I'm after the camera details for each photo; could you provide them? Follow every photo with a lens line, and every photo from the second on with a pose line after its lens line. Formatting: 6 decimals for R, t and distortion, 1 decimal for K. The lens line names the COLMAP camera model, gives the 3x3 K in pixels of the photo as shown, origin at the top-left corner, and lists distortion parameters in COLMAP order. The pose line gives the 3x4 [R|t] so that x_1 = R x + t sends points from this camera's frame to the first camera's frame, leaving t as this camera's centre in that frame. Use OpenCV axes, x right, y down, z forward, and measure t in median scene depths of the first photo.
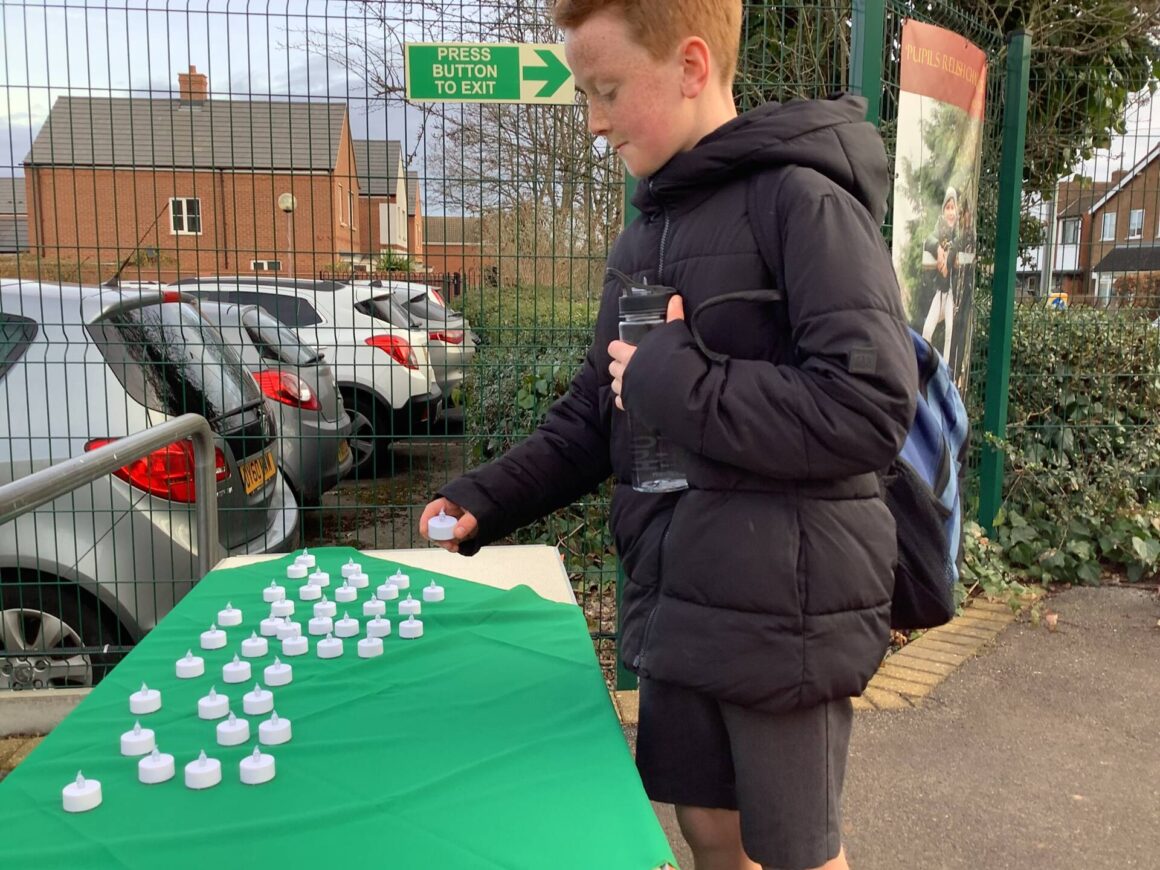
lens RADIAL K [[1024.0, 0, 610.7], [0, 1024.0, 467.6], [0, 0, 1]] dist [0.064597, -0.092918]
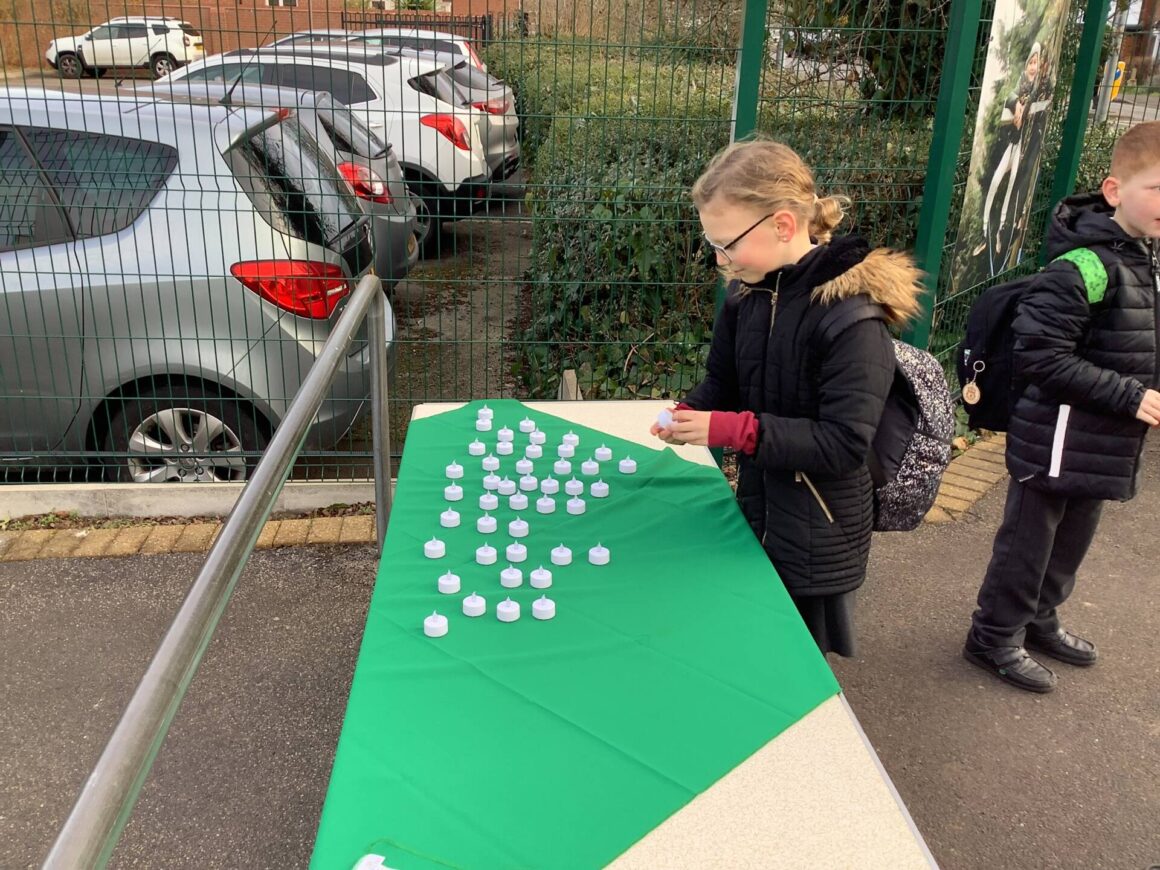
lens RADIAL K [[1024.0, 0, 604.1], [0, 1024.0, 459.5], [0, 0, 1]] dist [0.064597, -0.092918]
pose [[0.999535, 0.027952, -0.012209, -0.087238], [-0.024350, 0.972285, 0.232529, -0.091510], [0.018370, -0.232124, 0.972513, -0.129910]]
